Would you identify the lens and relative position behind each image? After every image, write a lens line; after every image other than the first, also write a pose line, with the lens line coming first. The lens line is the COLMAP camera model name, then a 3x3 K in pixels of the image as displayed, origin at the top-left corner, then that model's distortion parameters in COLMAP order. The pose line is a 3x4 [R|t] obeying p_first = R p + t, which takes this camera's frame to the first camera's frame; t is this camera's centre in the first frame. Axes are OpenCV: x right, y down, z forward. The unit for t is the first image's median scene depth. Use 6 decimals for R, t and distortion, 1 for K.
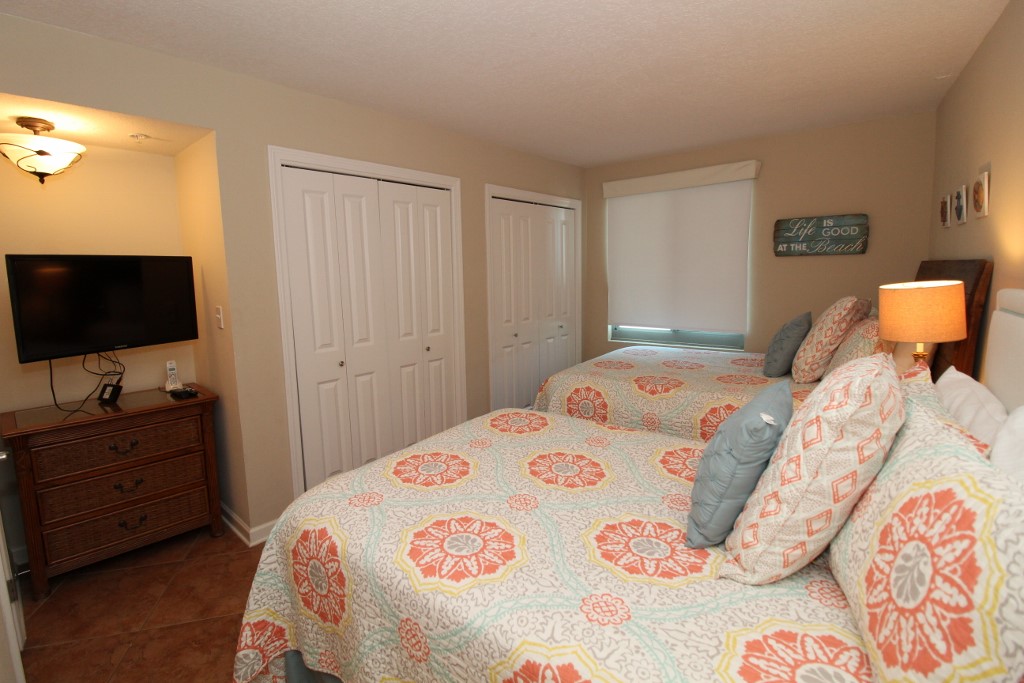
lens RADIAL K [[473.2, 0, 507.7], [0, 473.2, 326.1], [0, 0, 1]] dist [0.000021, -0.000317]
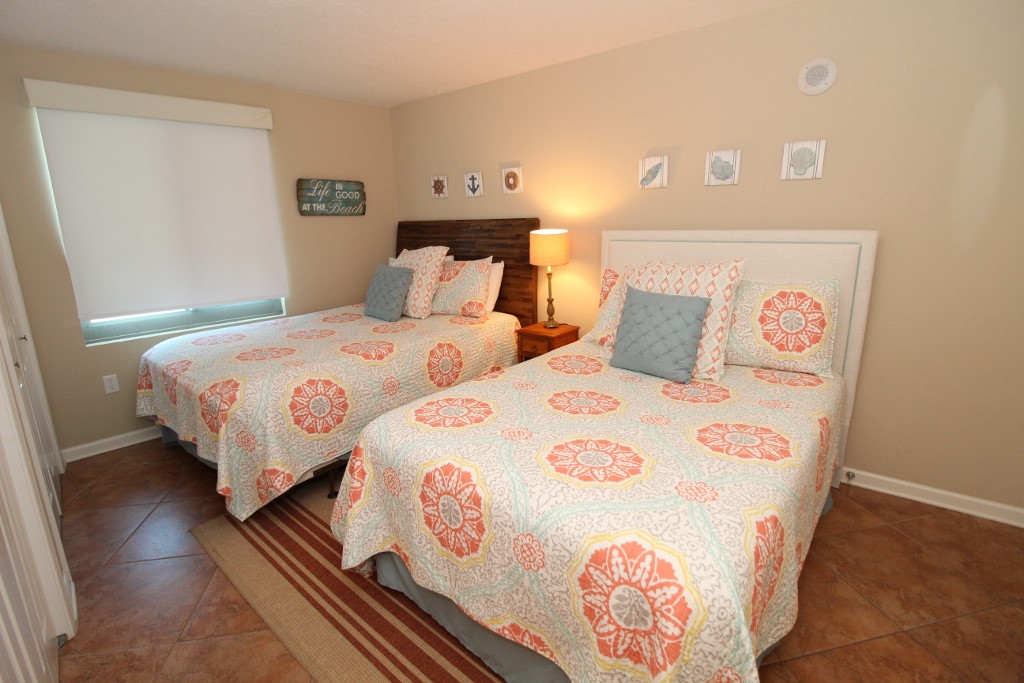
lens RADIAL K [[473.2, 0, 507.7], [0, 473.2, 326.1], [0, 0, 1]] dist [0.000021, -0.000317]
pose [[0.097017, -0.199135, 0.975158, -0.451074], [0.136922, 0.973134, 0.185100, -0.046629], [-0.985820, 0.115562, 0.121676, 0.496265]]
